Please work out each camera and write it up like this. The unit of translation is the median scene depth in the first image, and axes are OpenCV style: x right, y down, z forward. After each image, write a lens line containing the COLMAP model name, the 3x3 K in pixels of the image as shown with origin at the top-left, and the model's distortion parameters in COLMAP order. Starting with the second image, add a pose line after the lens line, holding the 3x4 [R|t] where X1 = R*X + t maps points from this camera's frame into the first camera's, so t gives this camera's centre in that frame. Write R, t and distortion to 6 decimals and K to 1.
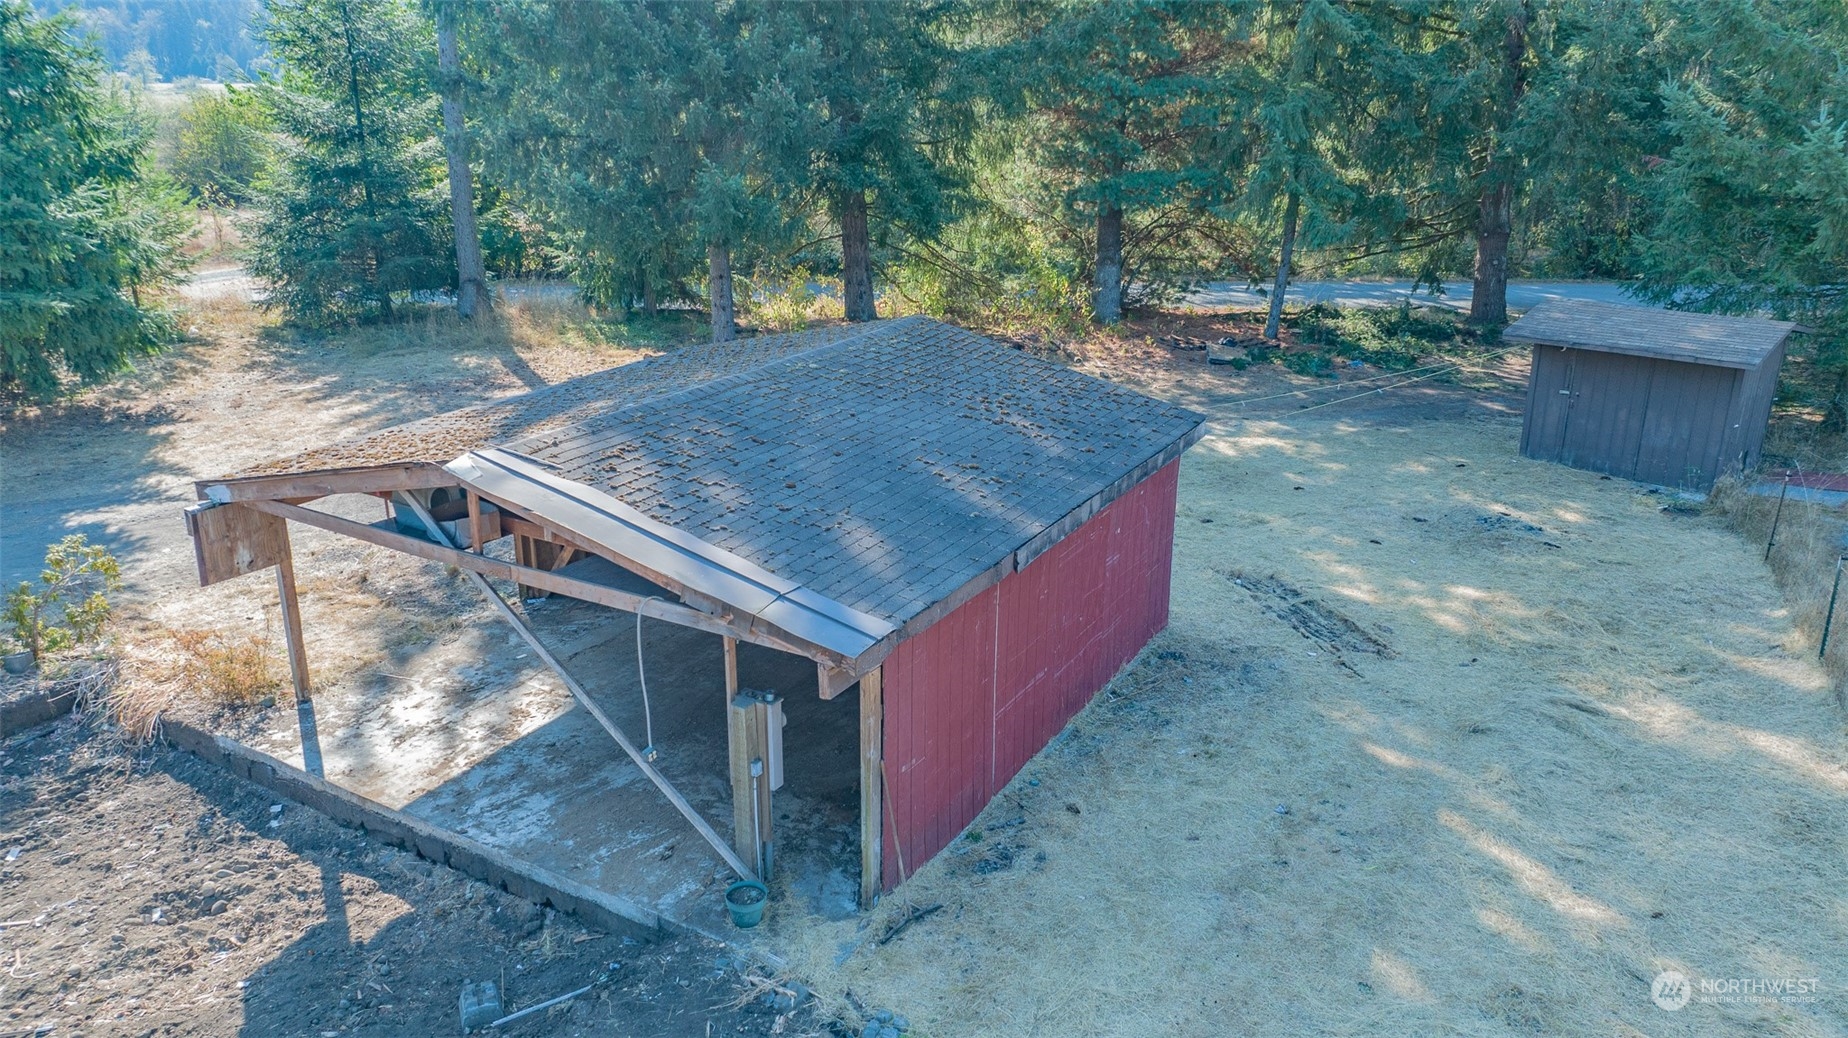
lens RADIAL K [[1299.0, 0, 924.0], [0, 1299.0, 519.0], [0, 0, 1]] dist [-0.027837, 0.006940]
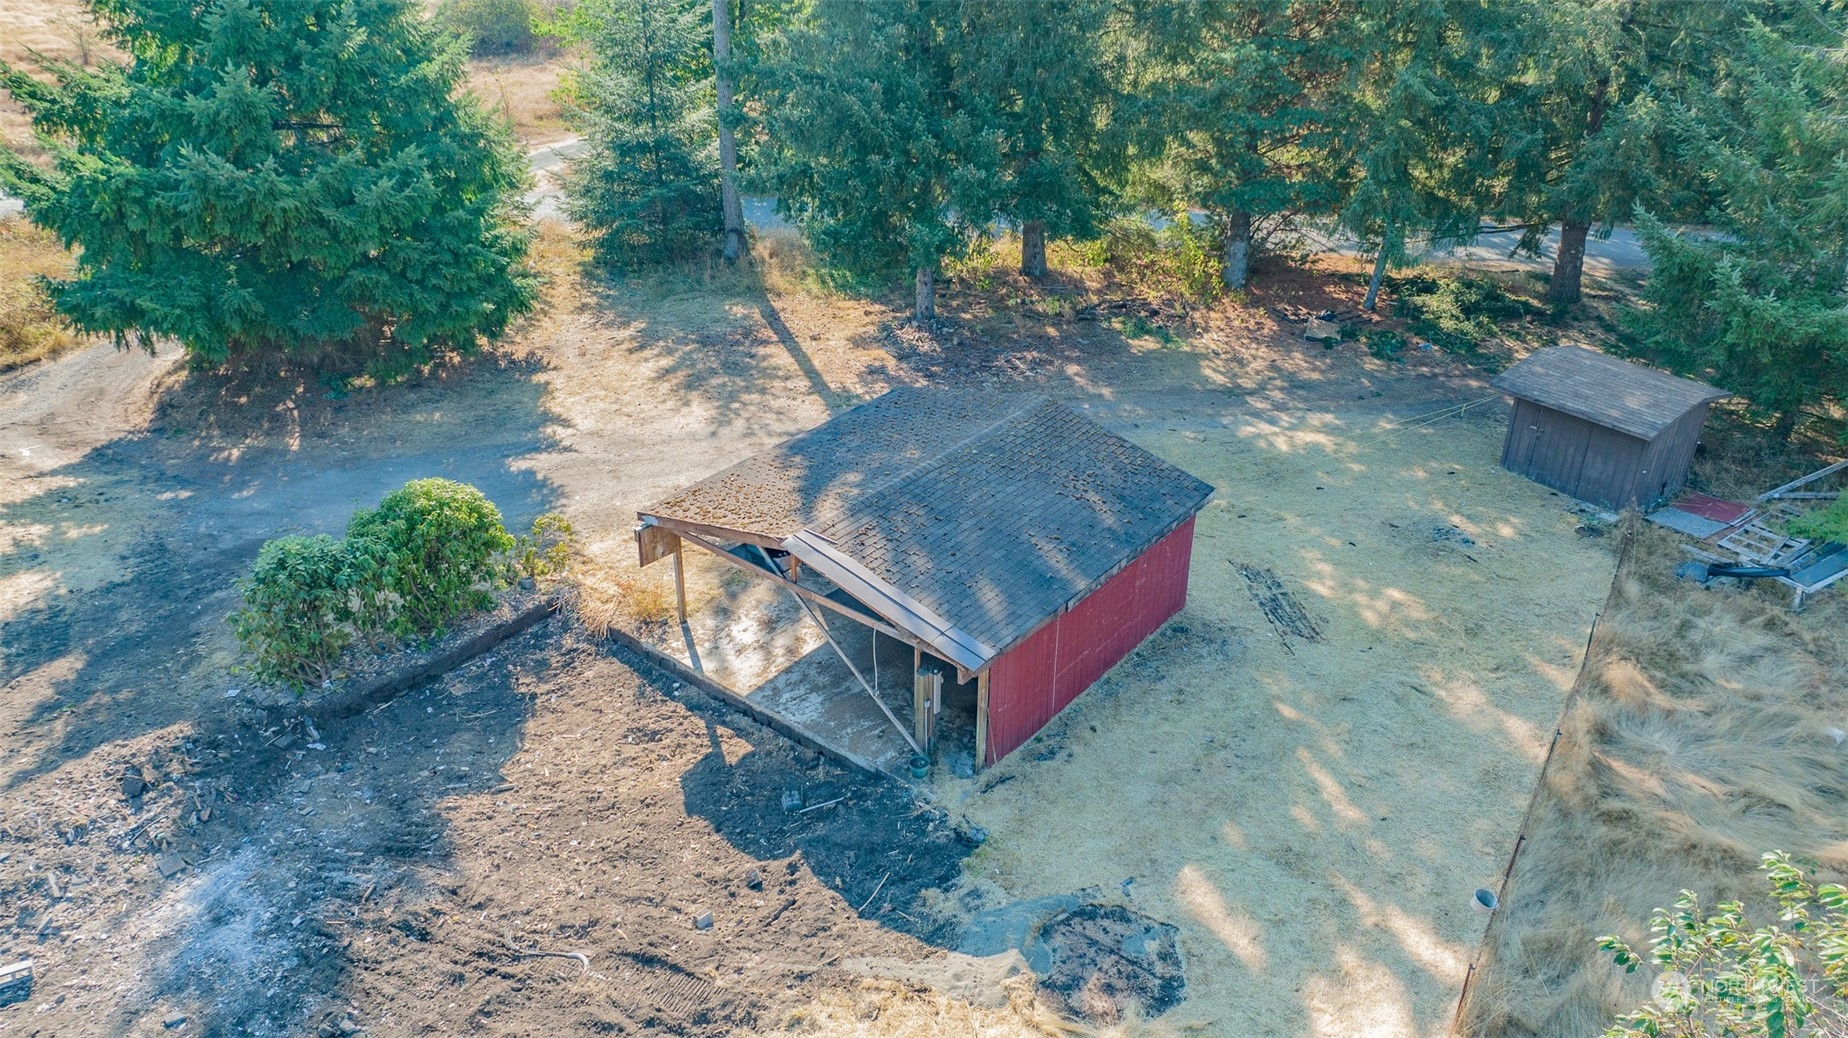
lens RADIAL K [[1299.0, 0, 924.0], [0, 1299.0, 519.0], [0, 0, 1]] dist [-0.027837, 0.006940]
pose [[0.987594, 0.073777, -0.138616, 0.100974], [-0.049583, 0.984106, 0.170517, -0.351506], [0.148993, -0.161528, 0.975556, -0.751887]]
